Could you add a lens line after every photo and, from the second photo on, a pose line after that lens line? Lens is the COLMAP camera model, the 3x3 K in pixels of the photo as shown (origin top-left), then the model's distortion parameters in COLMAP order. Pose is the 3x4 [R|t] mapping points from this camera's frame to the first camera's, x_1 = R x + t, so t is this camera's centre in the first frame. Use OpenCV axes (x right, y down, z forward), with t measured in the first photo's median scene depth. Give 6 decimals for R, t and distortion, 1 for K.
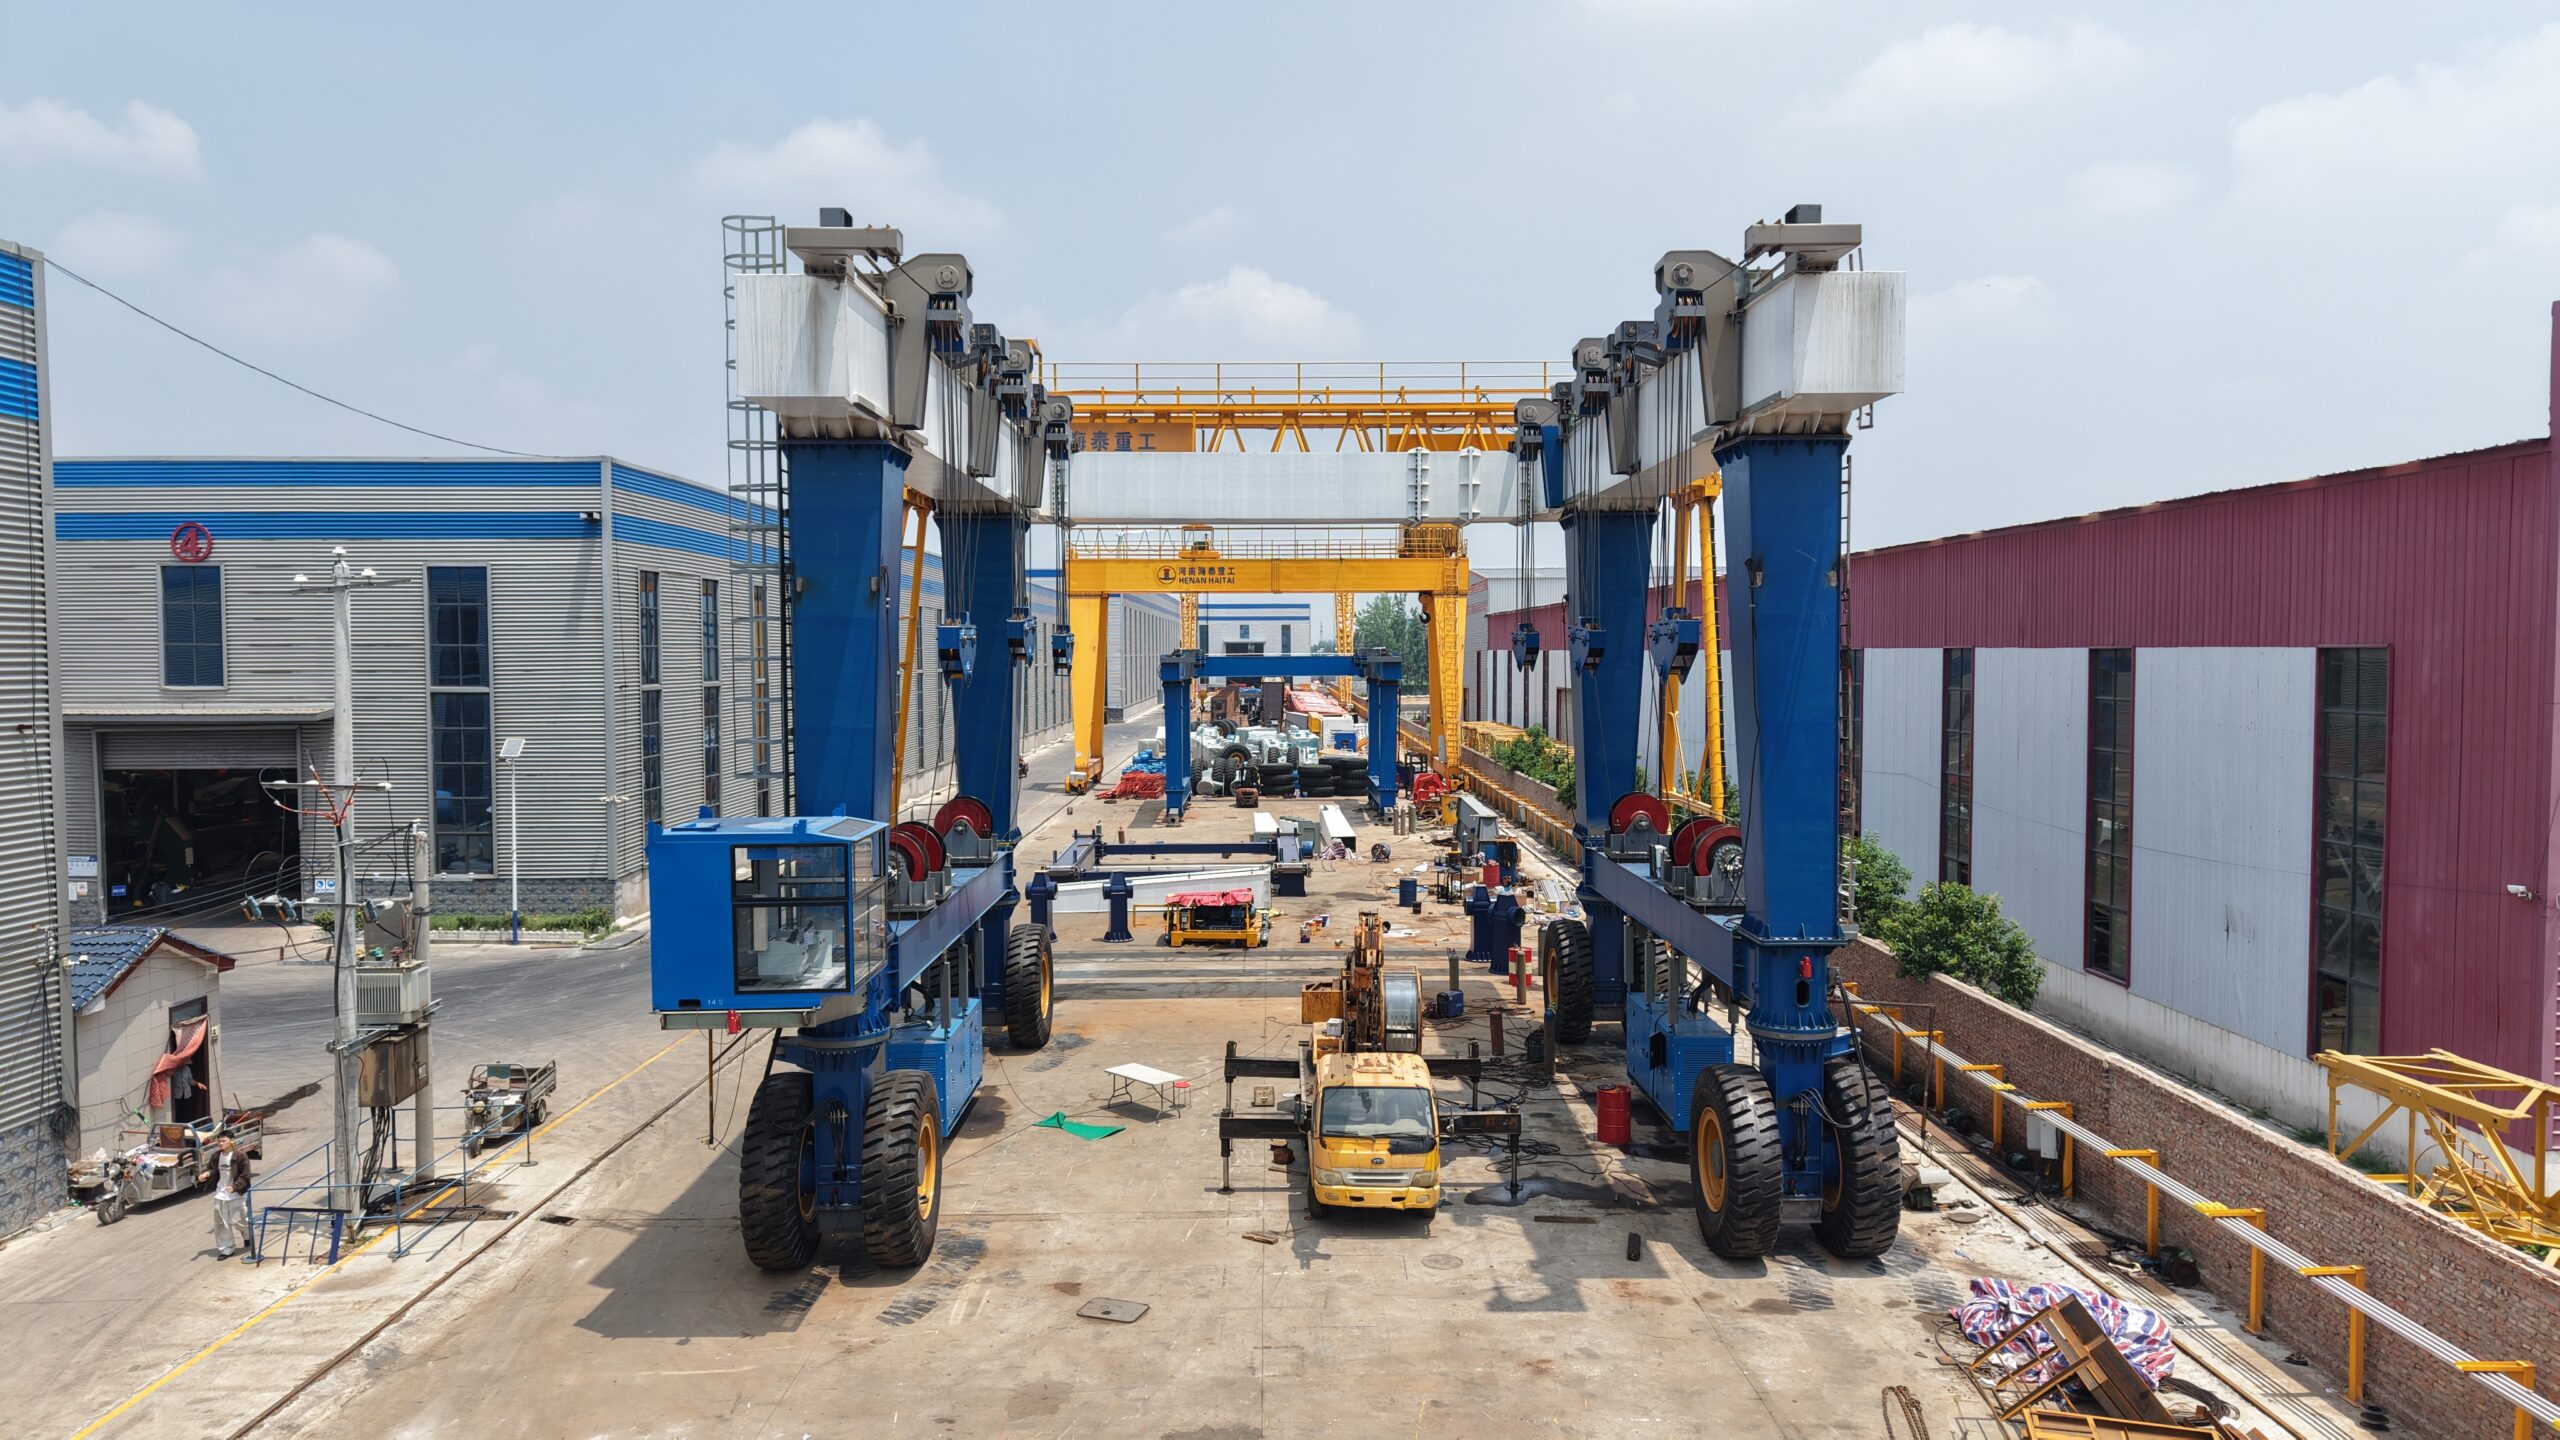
lens RADIAL K [[1718.0, 0, 1292.6], [0, 1718.0, 717.1], [0, 0, 1]] dist [0.012072, -0.013076]
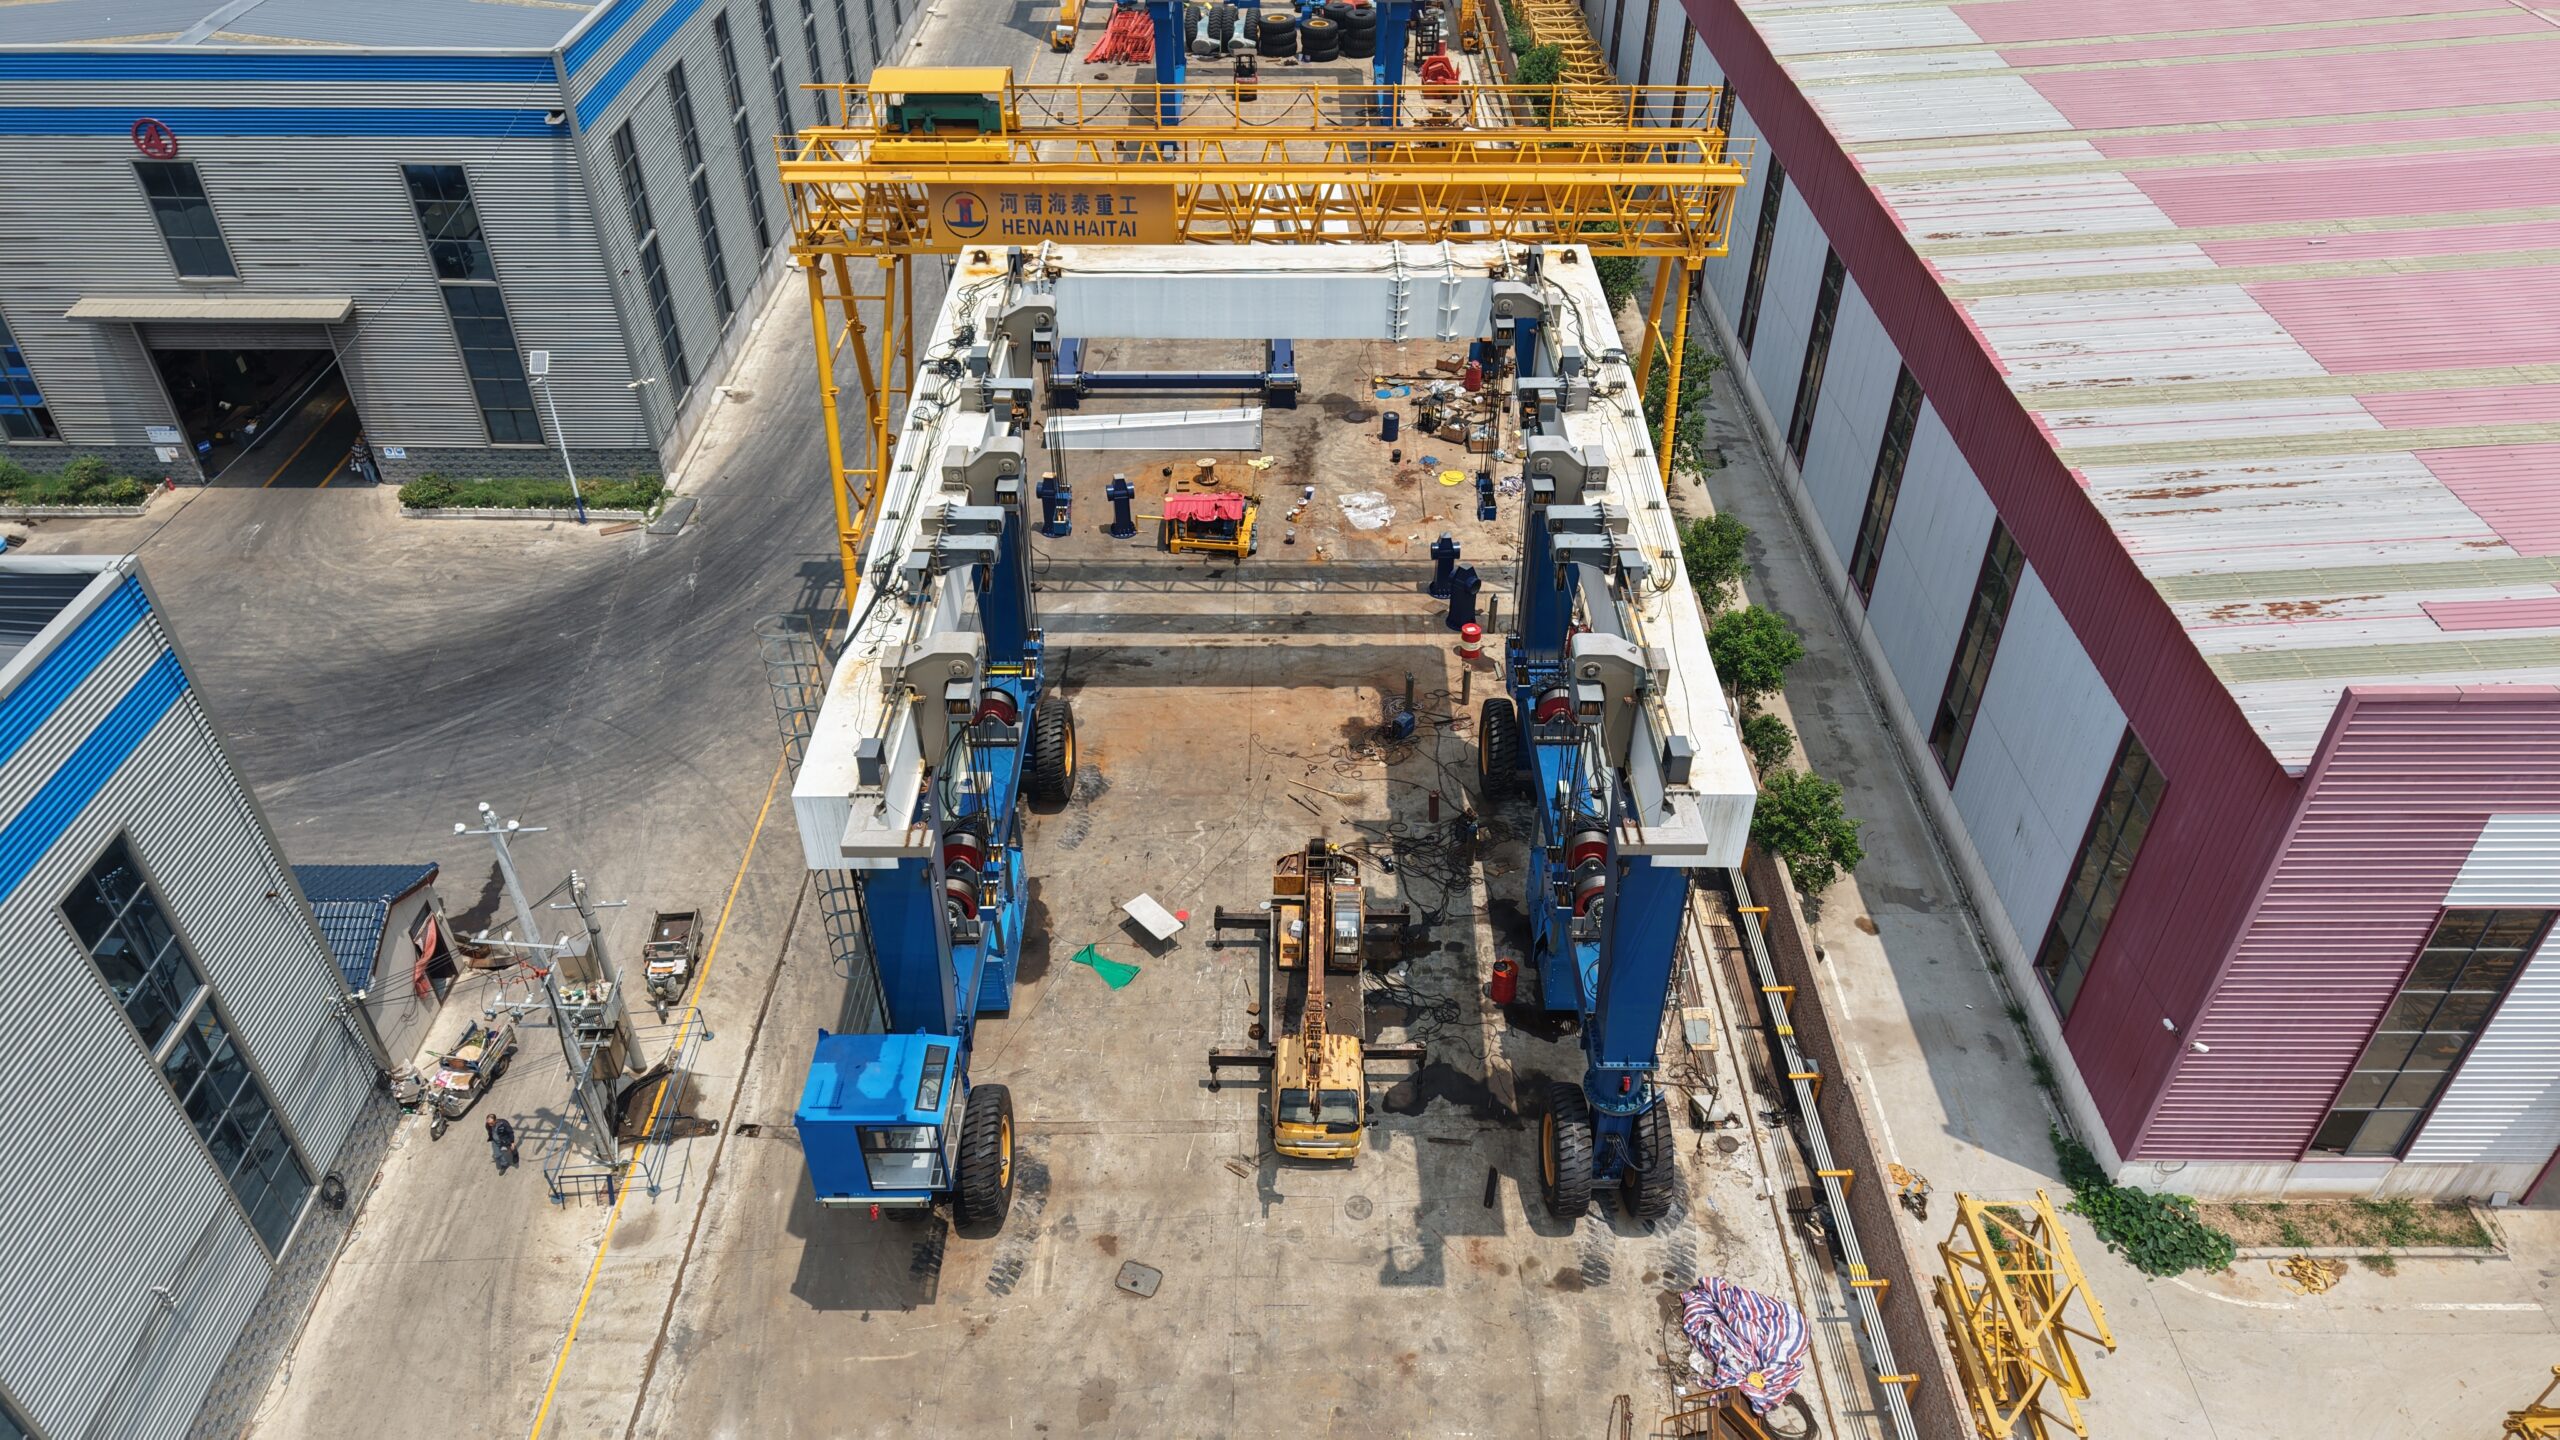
lens RADIAL K [[1718.0, 0, 1290.7], [0, 1718.0, 724.2], [0, 0, 1]] dist [0.012072, -0.013076]
pose [[0.999902, 0.013709, -0.002724, 0.026776], [-0.009478, 0.808277, 0.588726, -0.887428], [0.010273, -0.588643, 0.808328, 0.046491]]
